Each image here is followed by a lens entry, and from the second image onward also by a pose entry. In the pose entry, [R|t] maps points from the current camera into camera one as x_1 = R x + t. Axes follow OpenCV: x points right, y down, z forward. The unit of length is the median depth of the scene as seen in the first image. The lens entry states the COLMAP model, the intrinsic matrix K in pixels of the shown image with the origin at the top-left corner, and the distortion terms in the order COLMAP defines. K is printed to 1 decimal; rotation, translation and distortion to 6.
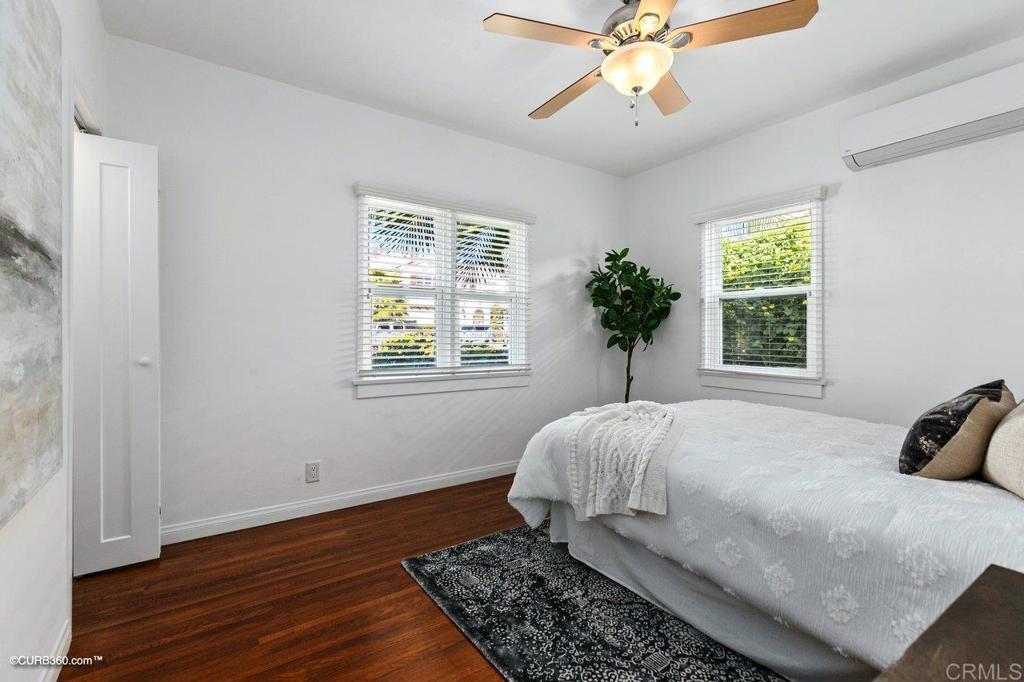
lens RADIAL K [[467.1, 0, 506.8], [0, 467.1, 334.6], [0, 0, 1]] dist [0.004442, 0.000879]
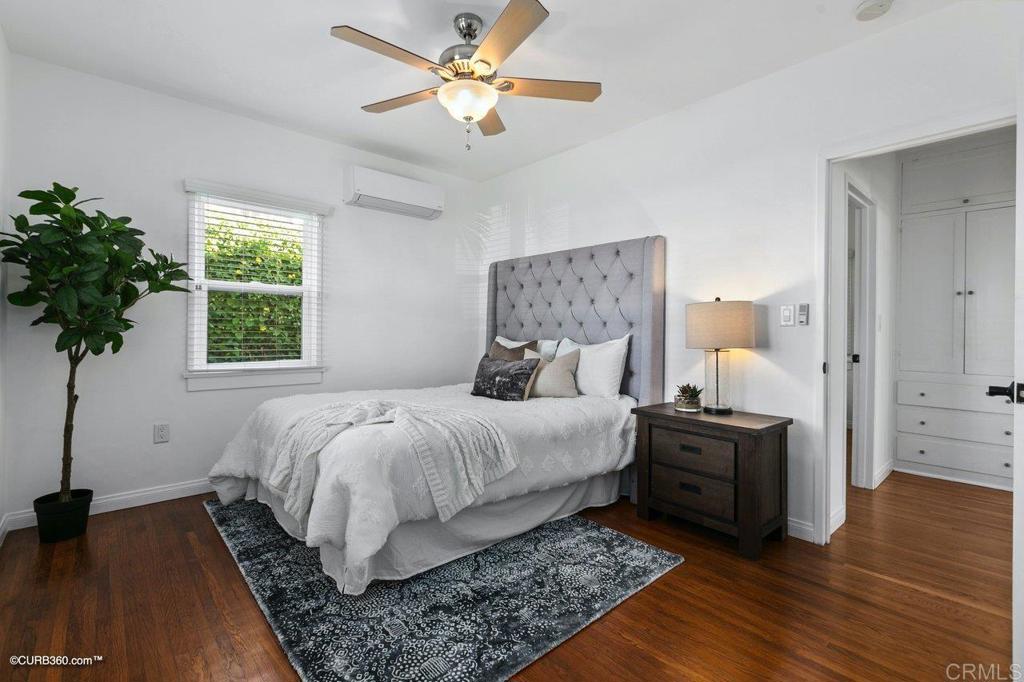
lens RADIAL K [[467.1, 0, 507.3], [0, 467.1, 332.9], [0, 0, 1]] dist [0.004442, 0.000879]
pose [[-0.138510, -0.006524, 0.990340, -0.877742], [-0.008817, 0.999947, 0.005354, -0.003889], [-0.990322, -0.007990, -0.138560, 1.060962]]
